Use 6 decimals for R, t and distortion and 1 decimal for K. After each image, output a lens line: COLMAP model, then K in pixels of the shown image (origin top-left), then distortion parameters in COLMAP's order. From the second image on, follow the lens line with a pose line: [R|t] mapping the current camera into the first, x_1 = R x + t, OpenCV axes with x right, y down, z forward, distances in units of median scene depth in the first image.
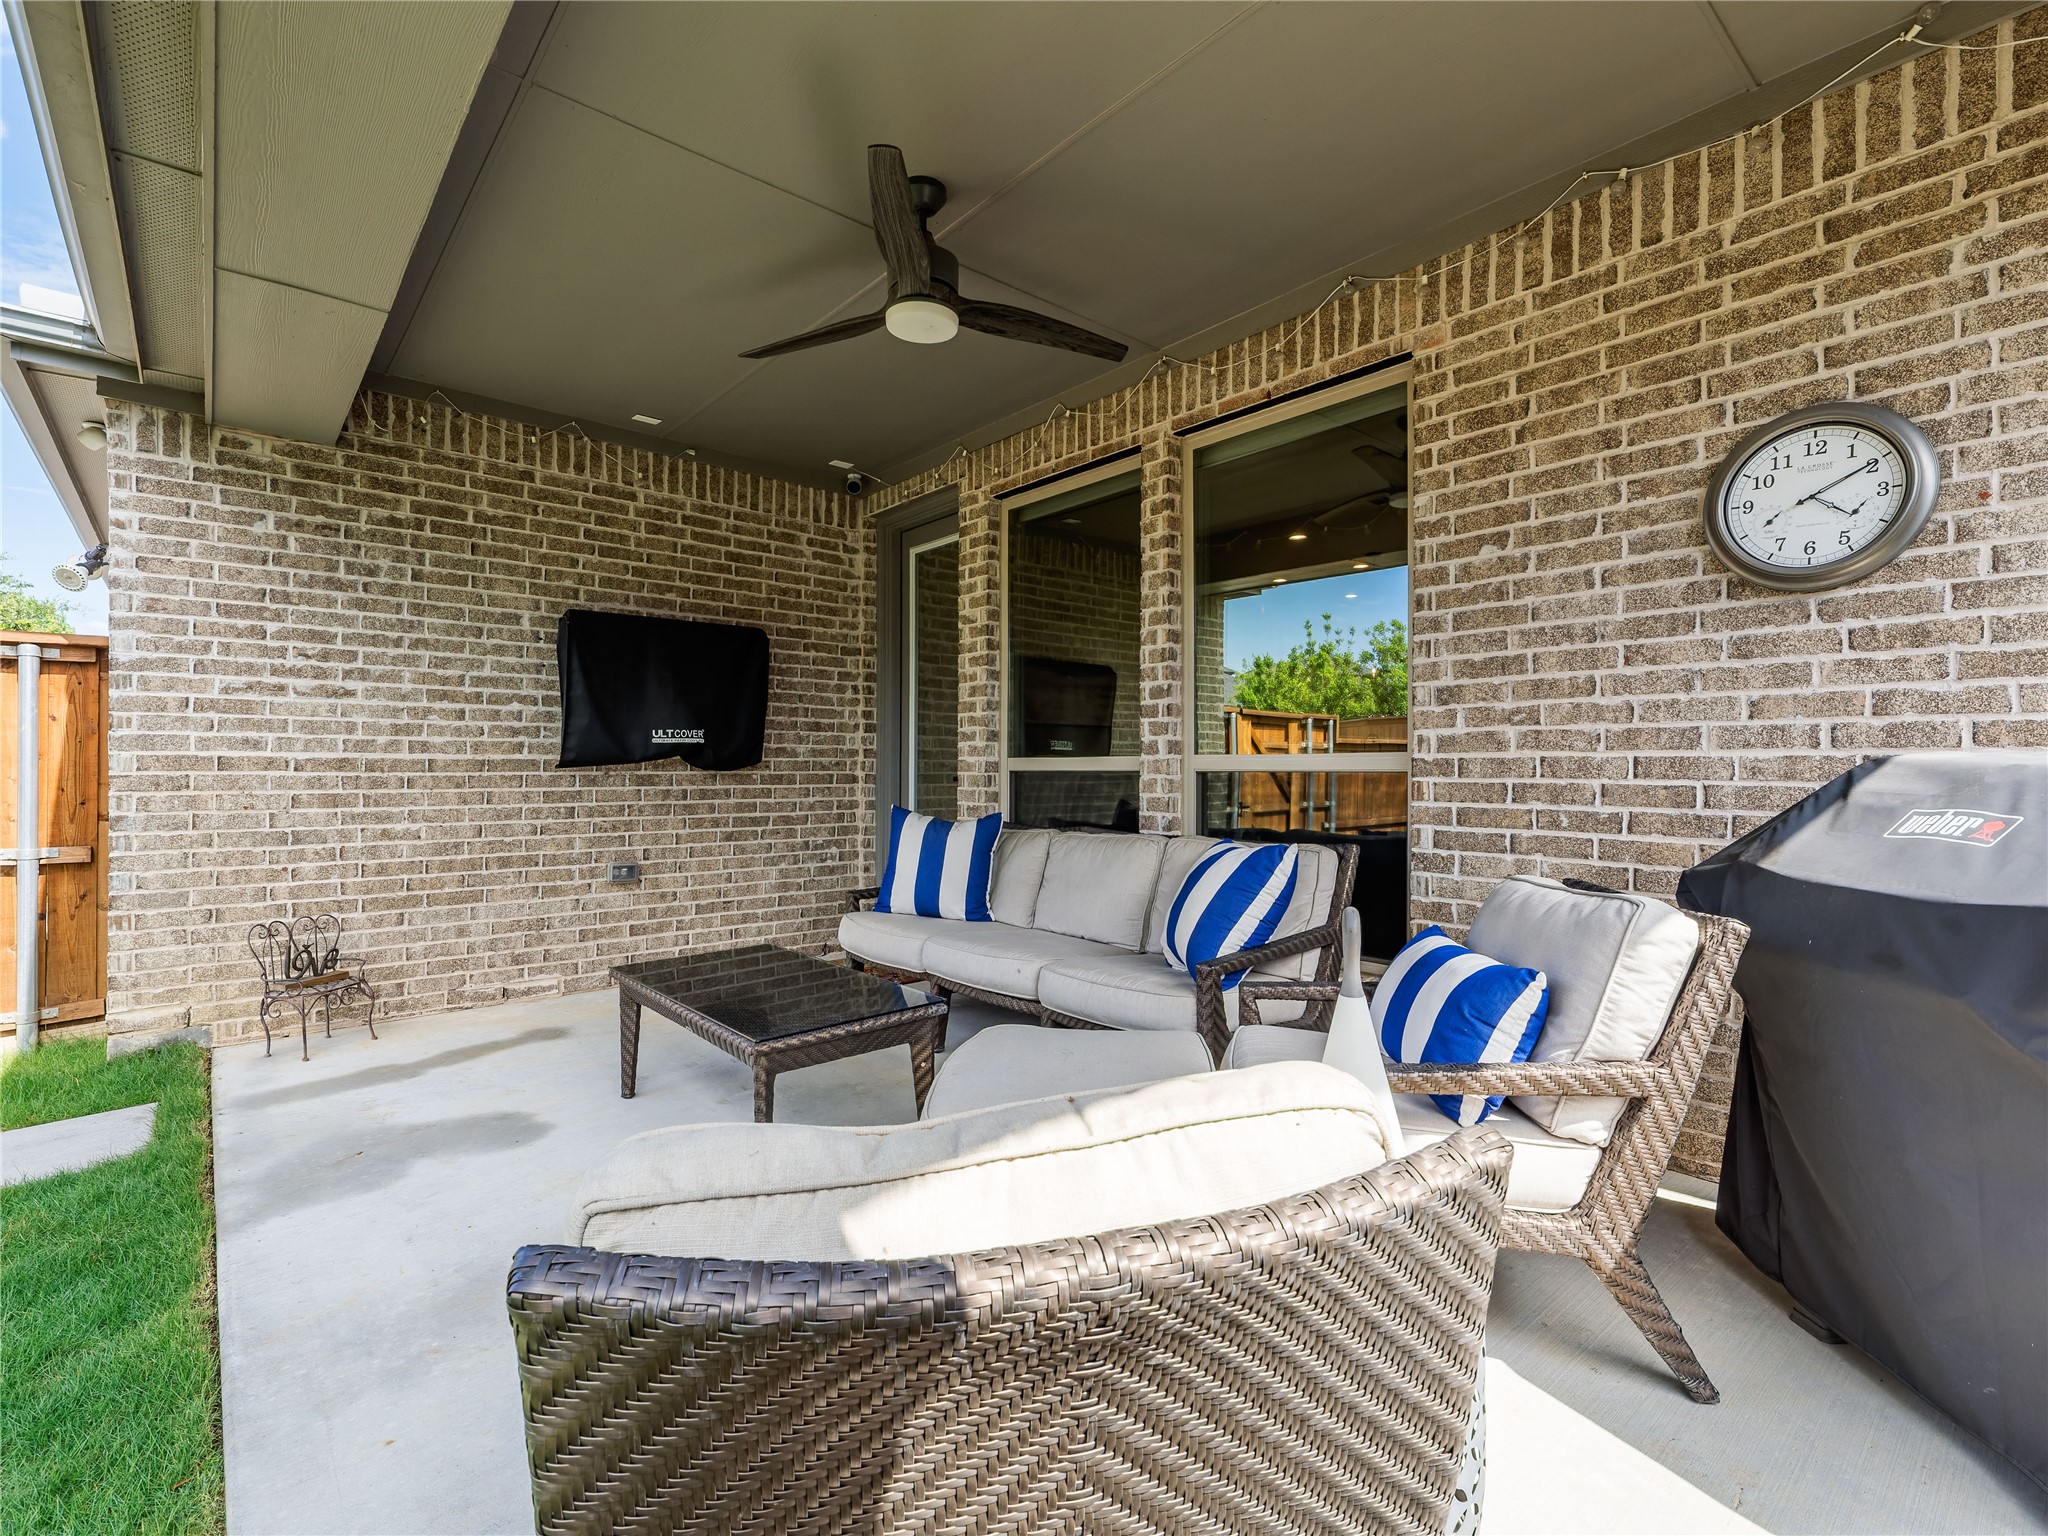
lens RADIAL K [[944.0, 0, 1027.2], [0, 944.0, 781.3], [0, 0, 1]] dist [-0.001816, -0.000068]
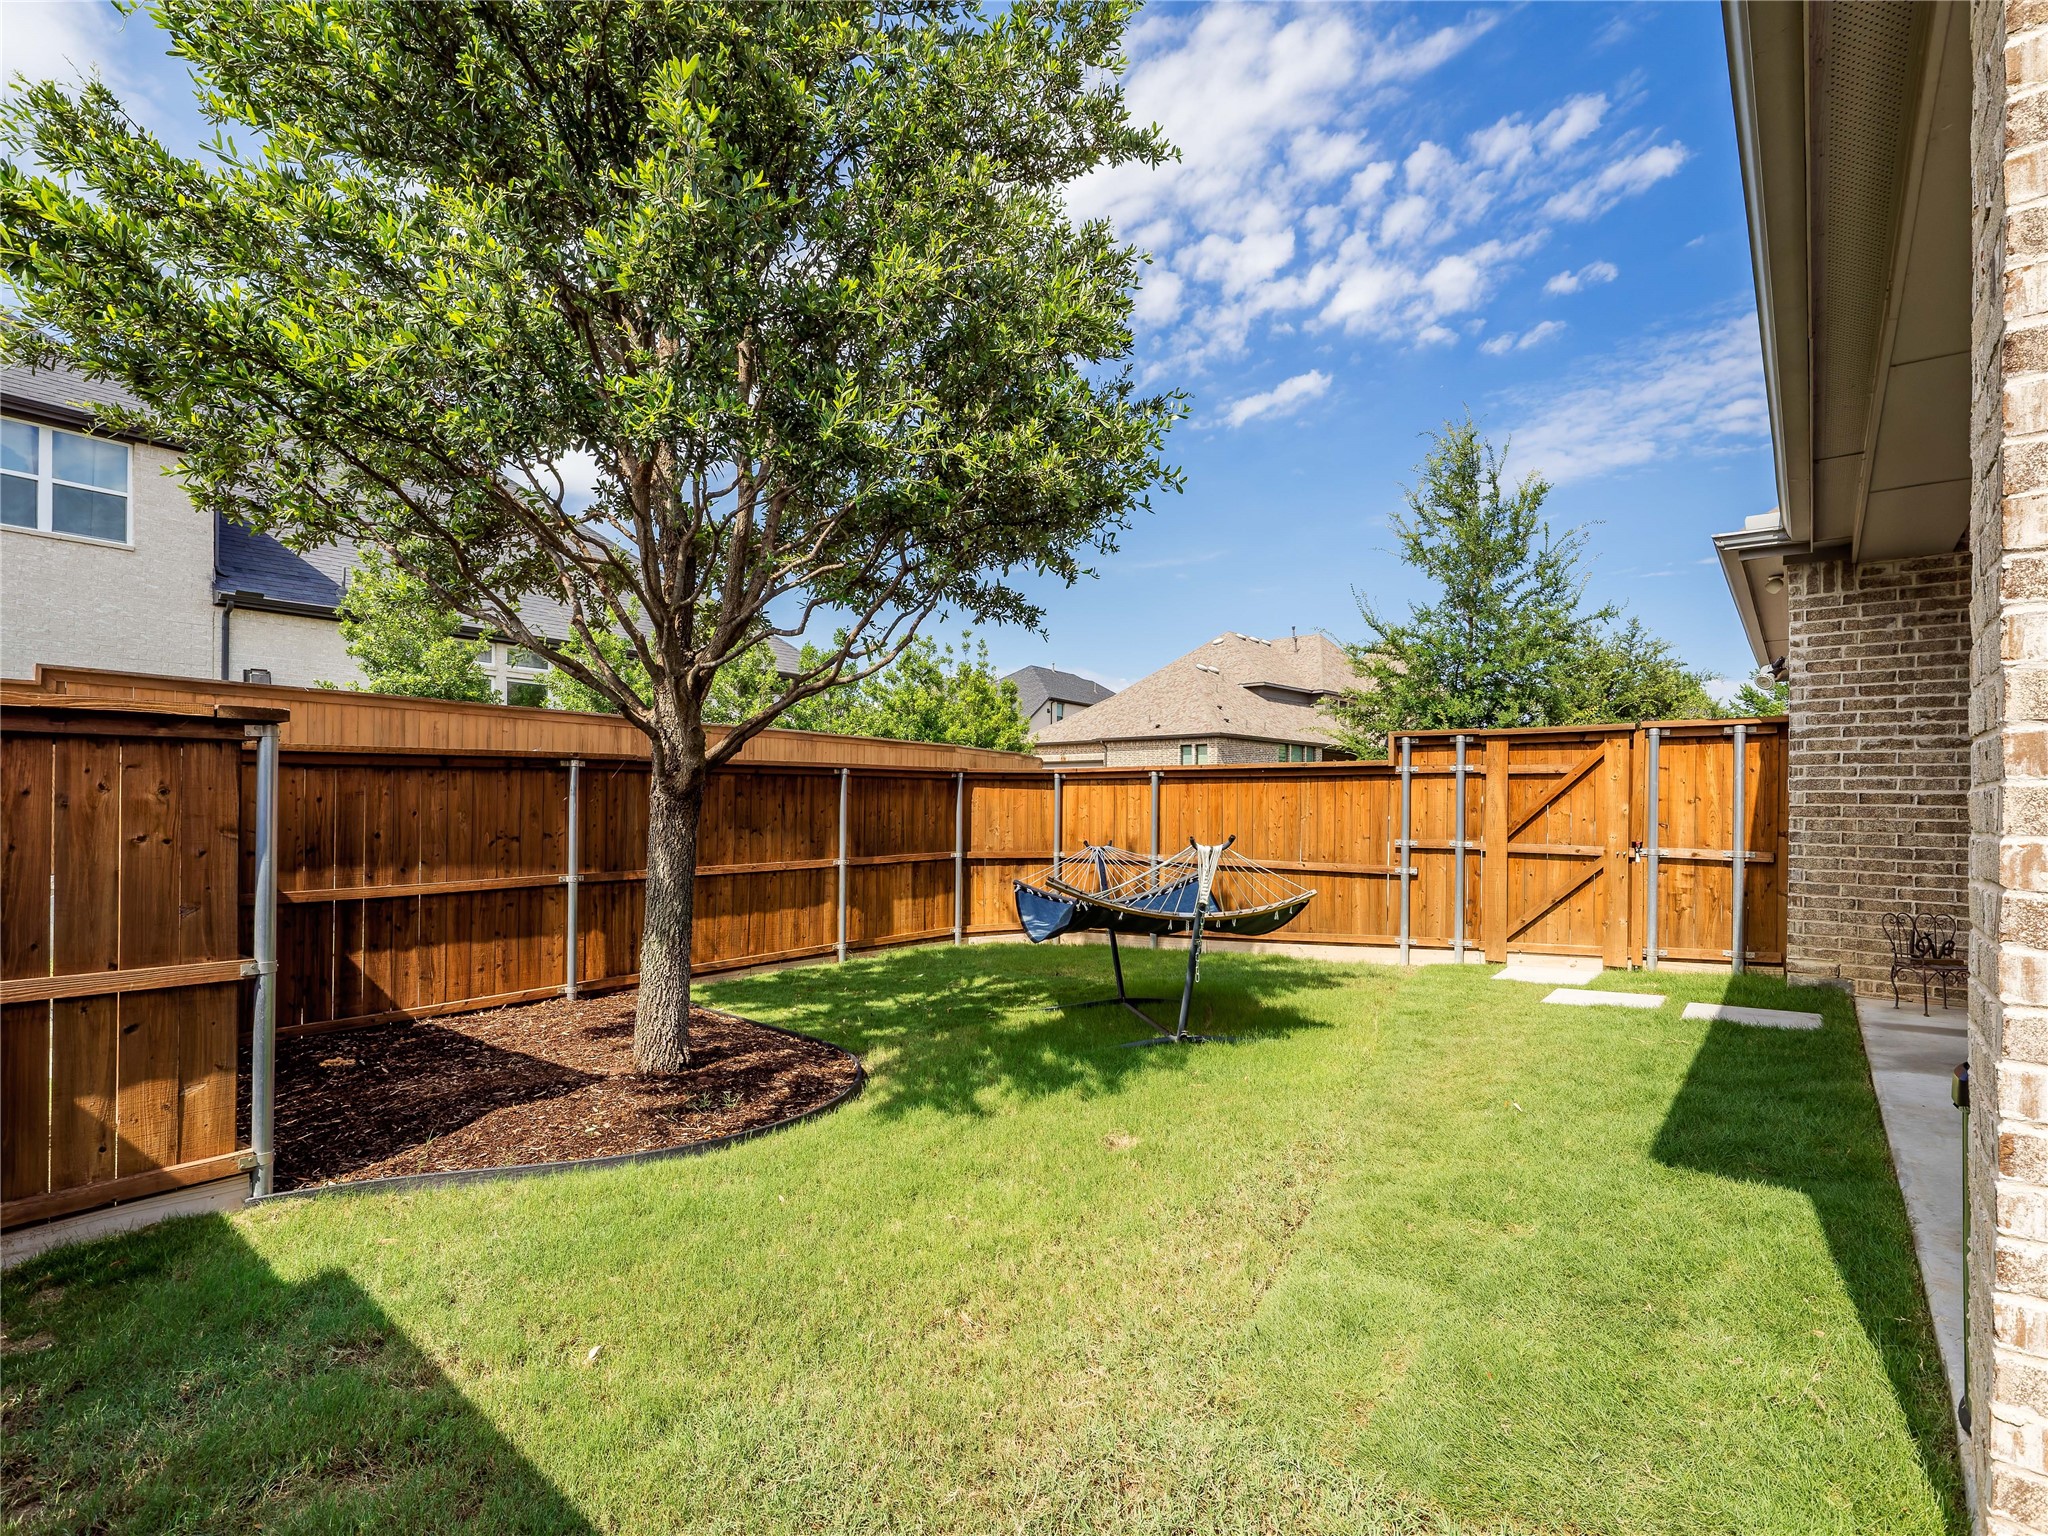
lens RADIAL K [[944.0, 0, 1027.2], [0, 944.0, 781.3], [0, 0, 1]] dist [-0.001816, -0.000068]
pose [[0.156987, -0.019116, -0.987416, 0.353079], [-0.026800, 0.999362, -0.023608, 0.022452], [0.987237, 0.030169, 0.156374, -0.467958]]
